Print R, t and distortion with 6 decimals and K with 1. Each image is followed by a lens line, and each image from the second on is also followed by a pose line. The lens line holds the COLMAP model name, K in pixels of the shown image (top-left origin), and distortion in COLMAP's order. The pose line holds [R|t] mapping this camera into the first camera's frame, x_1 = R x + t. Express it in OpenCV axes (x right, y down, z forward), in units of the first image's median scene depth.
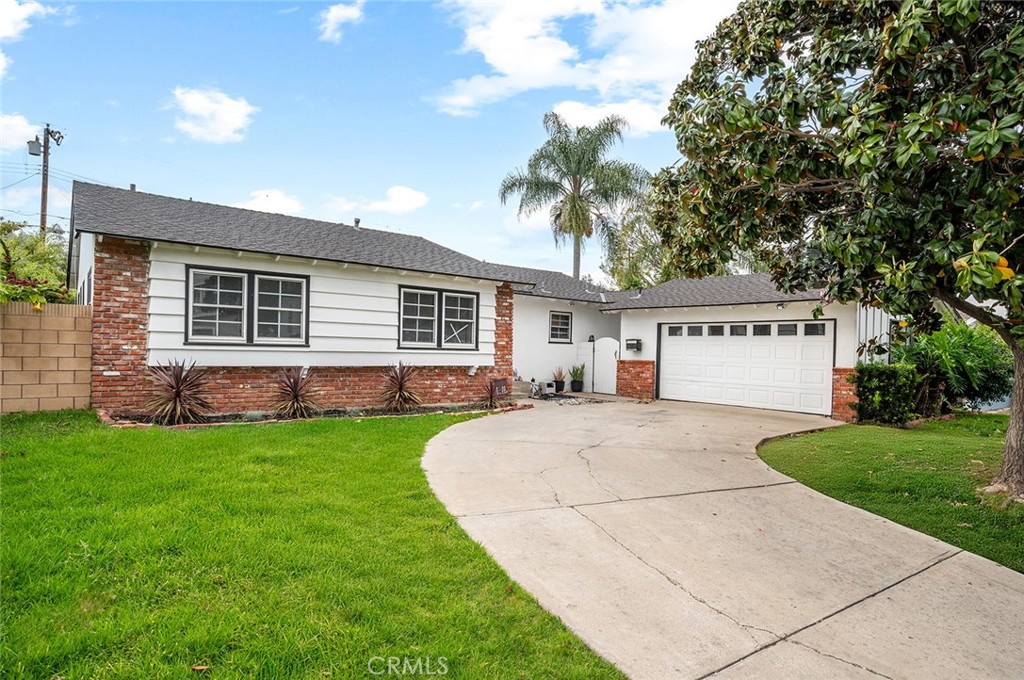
lens RADIAL K [[541.5, 0, 513.0], [0, 541.5, 341.4], [0, 0, 1]] dist [-0.004963, 0.000598]
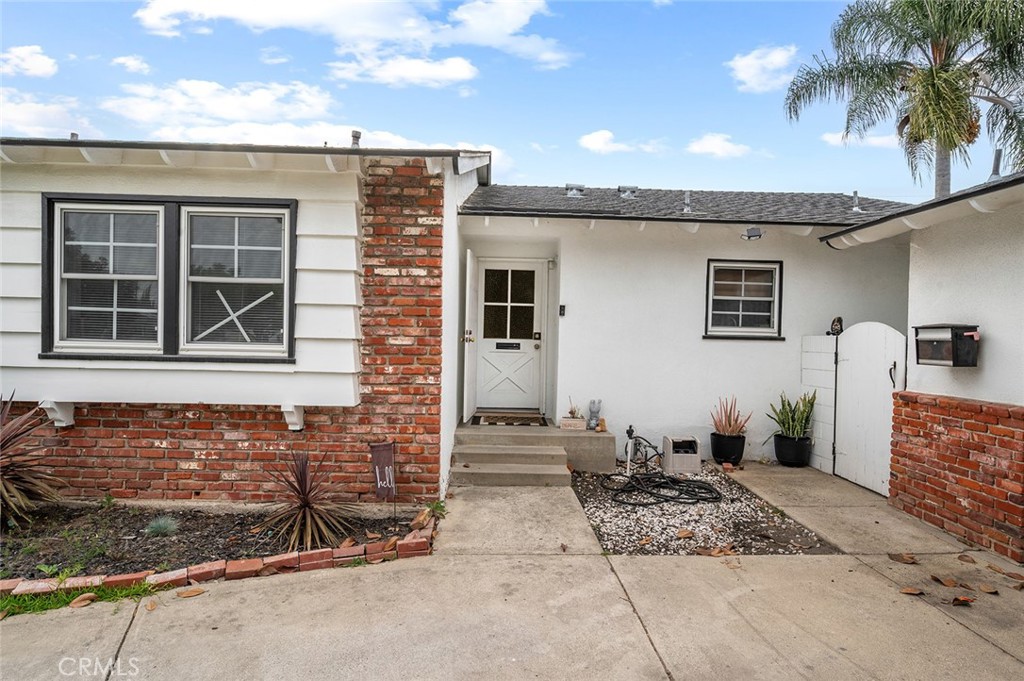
lens RADIAL K [[541.5, 0, 510.1], [0, 541.5, 340.7], [0, 0, 1]] dist [-0.004963, 0.000598]
pose [[0.799961, -0.004119, -0.600038, 0.207037], [0.007775, 0.999964, 0.003501, 0.001589], [0.600002, -0.007466, 0.799964, 0.630880]]
